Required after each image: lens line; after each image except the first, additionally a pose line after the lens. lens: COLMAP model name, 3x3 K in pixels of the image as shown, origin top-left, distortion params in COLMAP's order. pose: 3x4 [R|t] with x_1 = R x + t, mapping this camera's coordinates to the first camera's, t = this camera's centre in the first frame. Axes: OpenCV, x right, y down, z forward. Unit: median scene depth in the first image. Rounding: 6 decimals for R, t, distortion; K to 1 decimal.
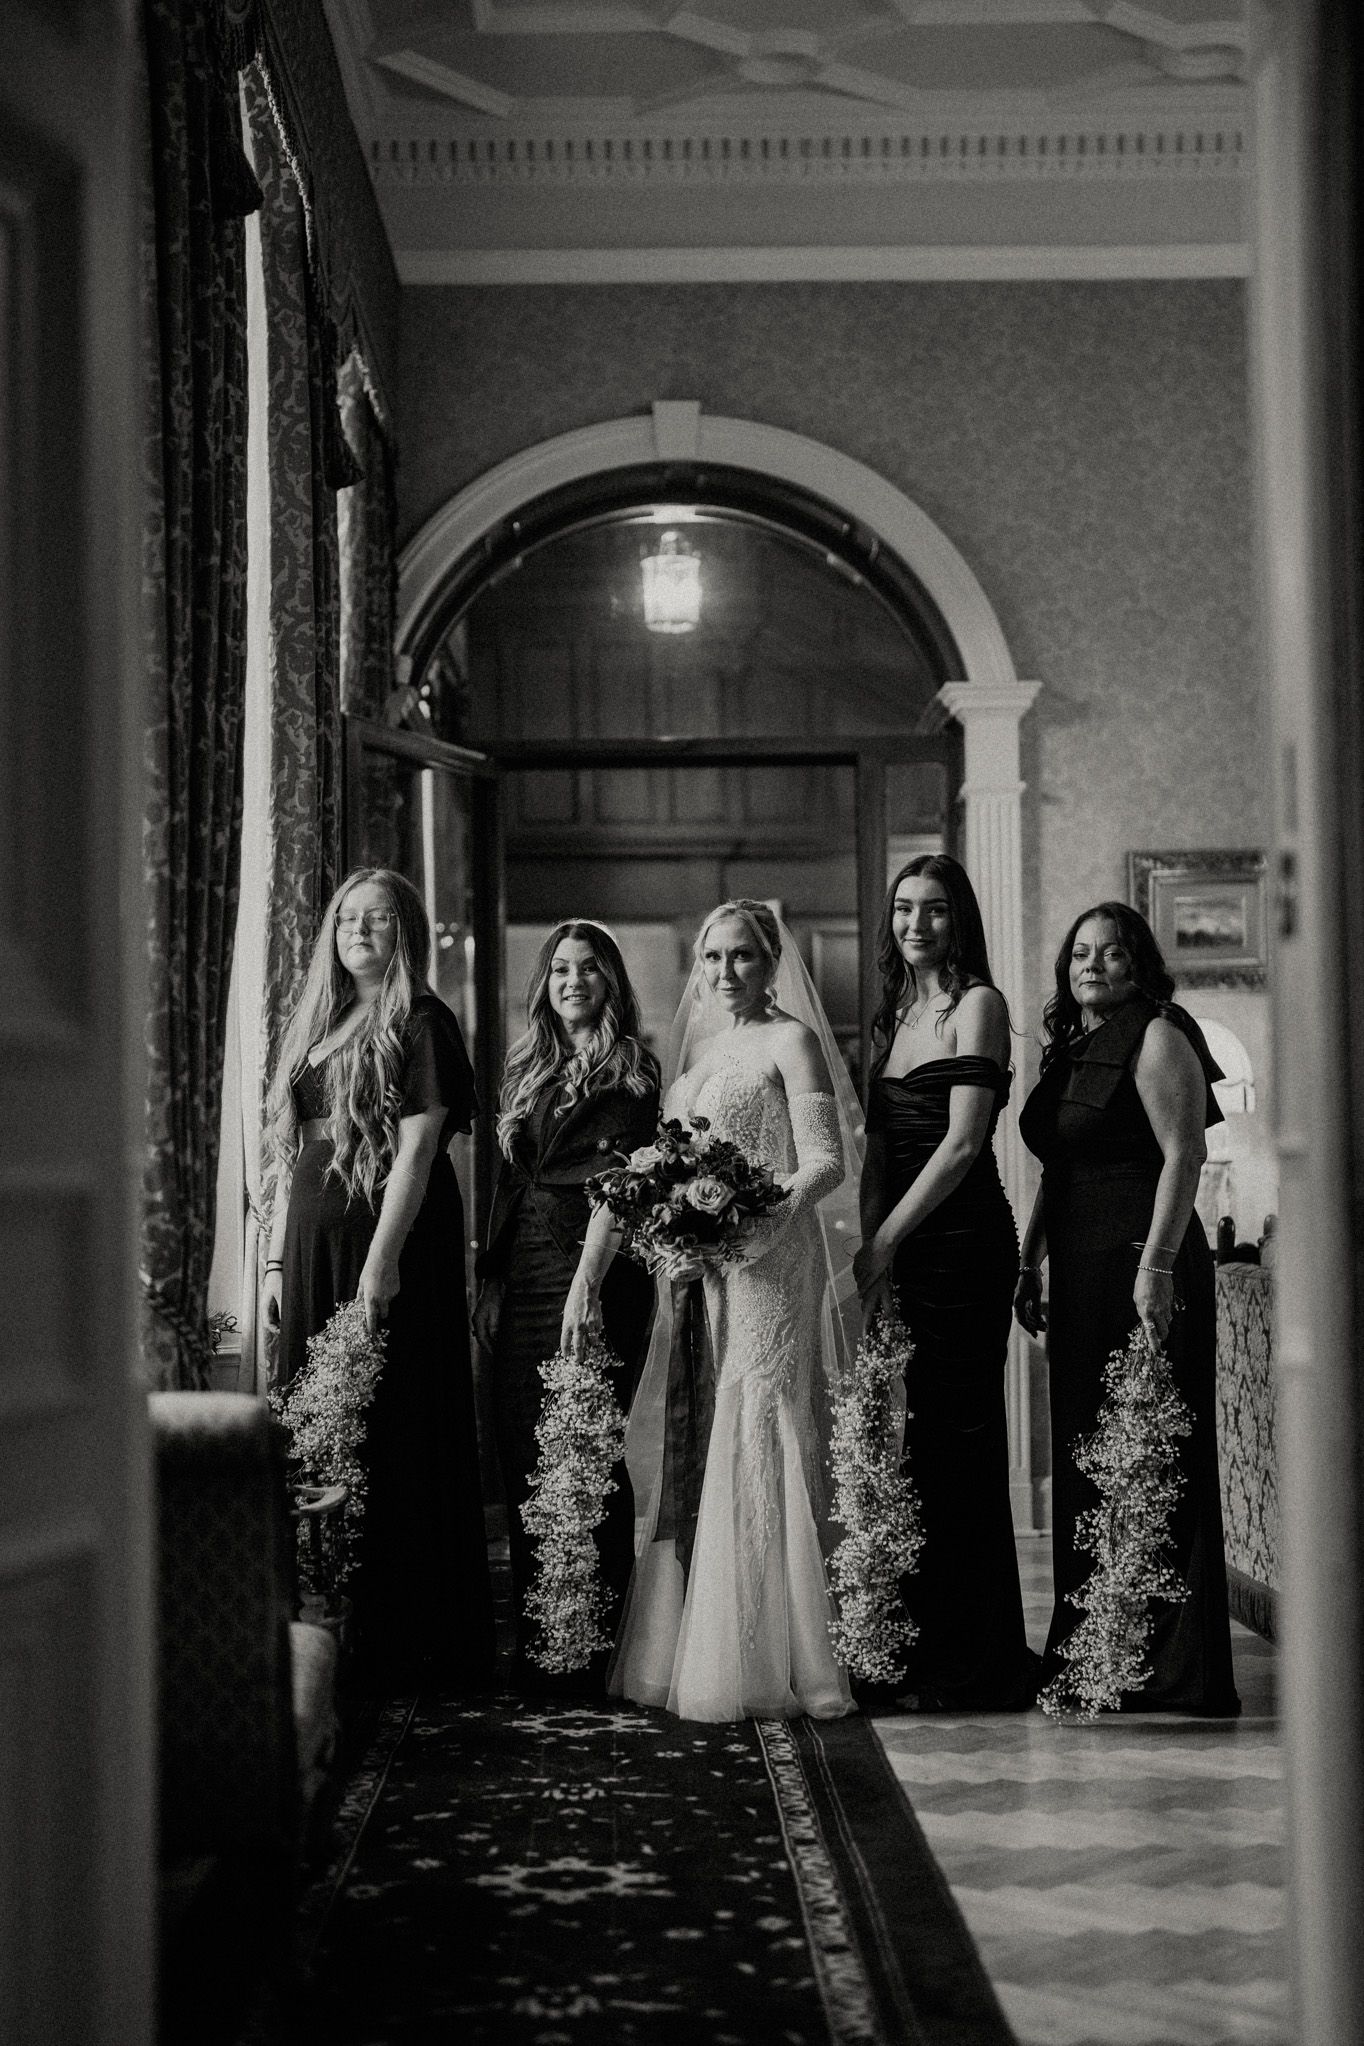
lens RADIAL K [[2888.4, 0, 686.5], [0, 2888.4, 966.6], [0, 0, 1]] dist [-0.142296, 0.864768]
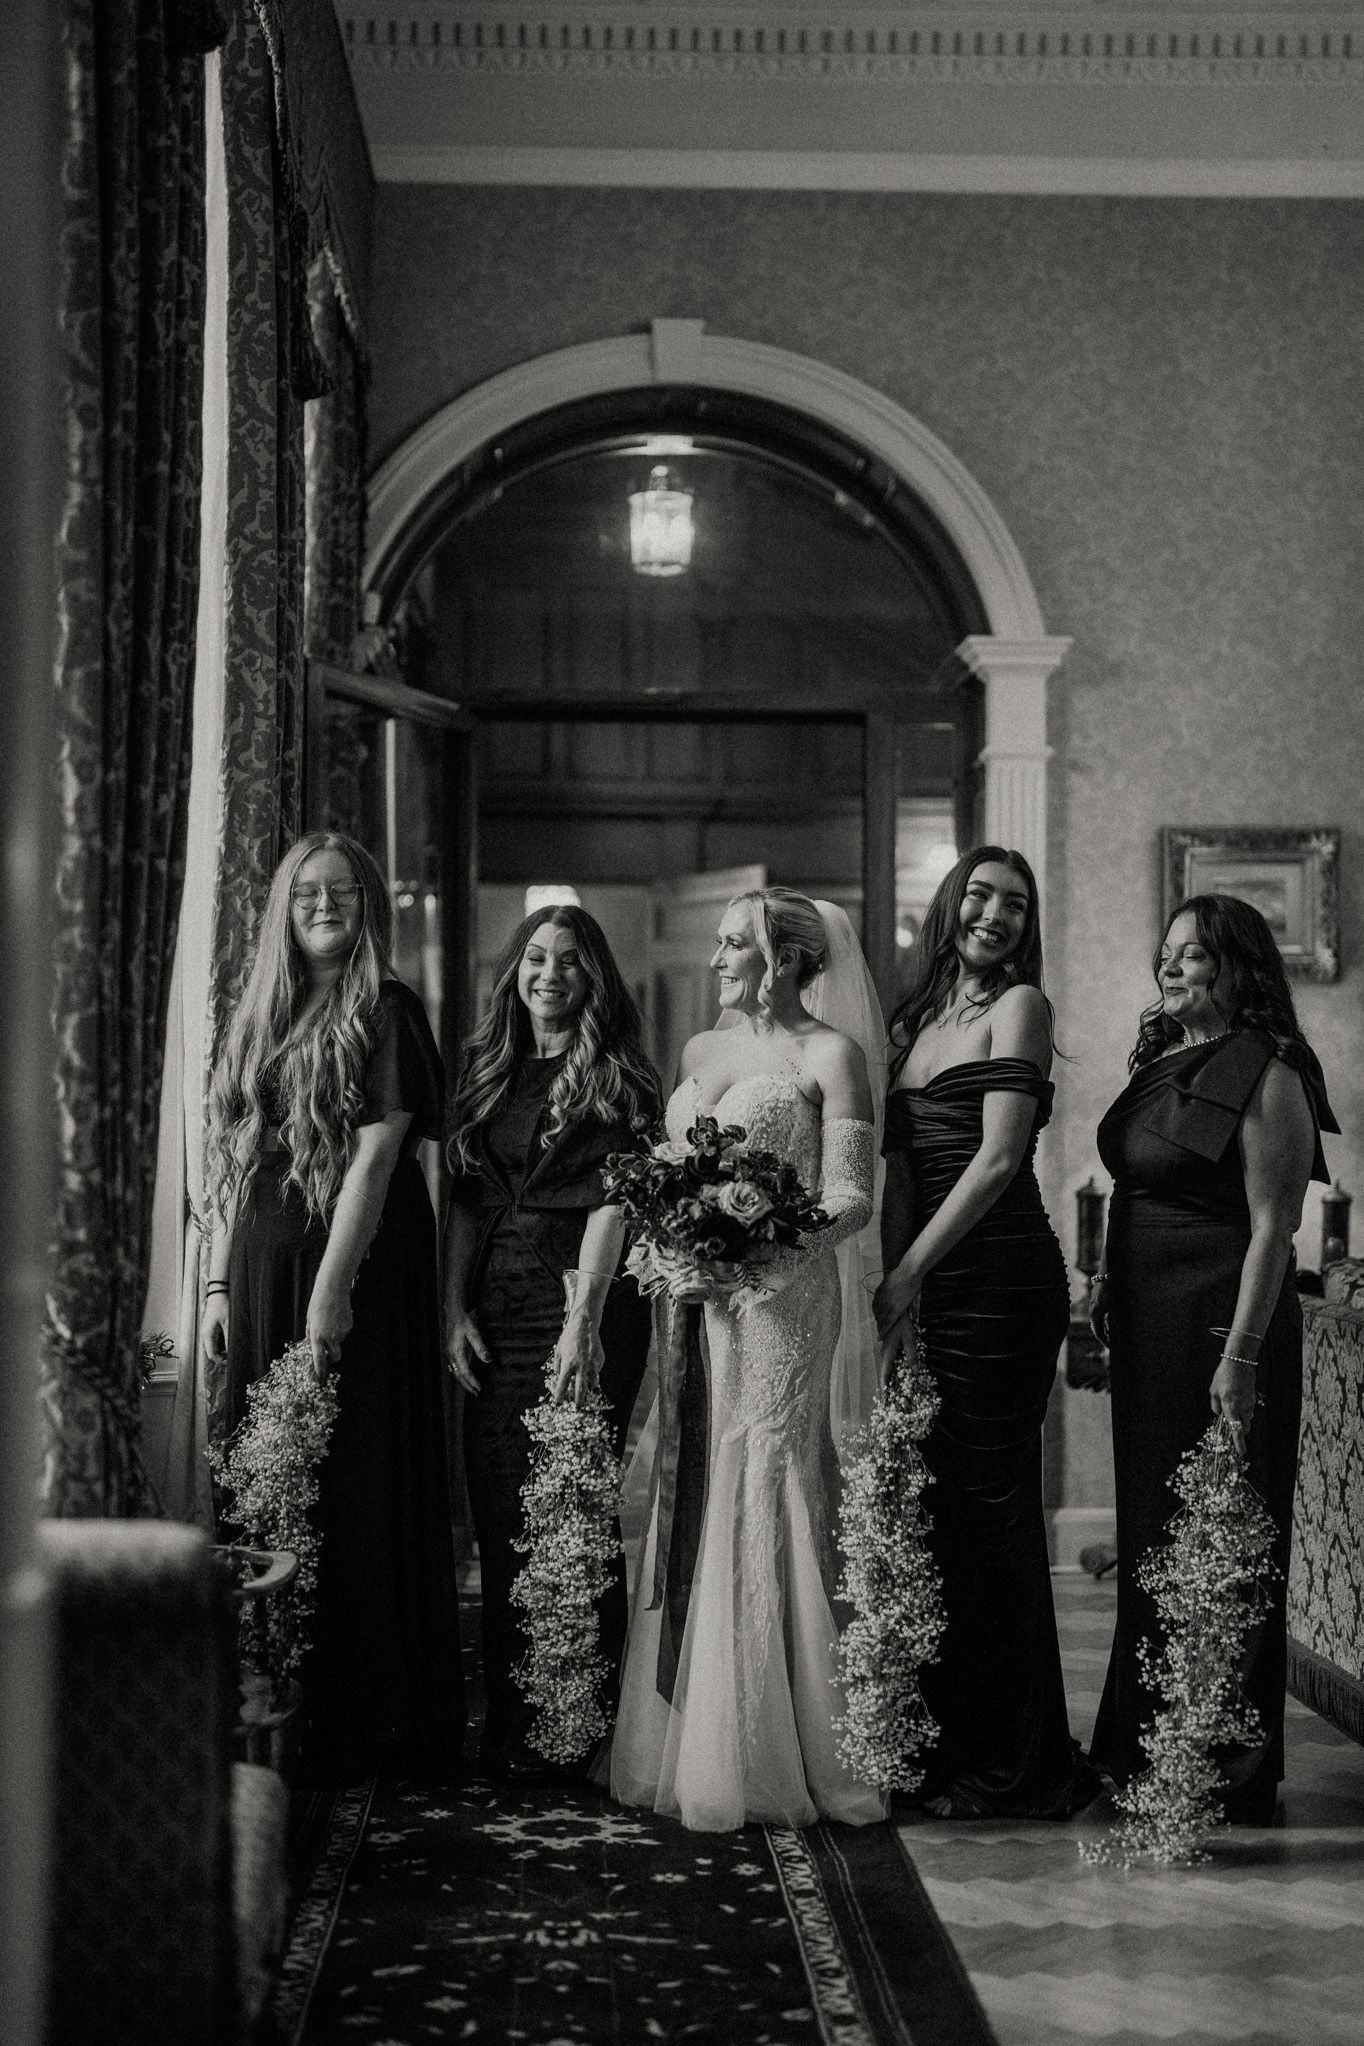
lens RADIAL K [[2888.4, 0, 686.5], [0, 2888.4, 966.6], [0, 0, 1]] dist [-0.142296, 0.864768]
pose [[0.999606, 0.020247, 0.019451, -0.020651], [-0.020578, 0.999644, 0.016980, -0.011348], [-0.019100, -0.017373, 0.999667, 0.130535]]
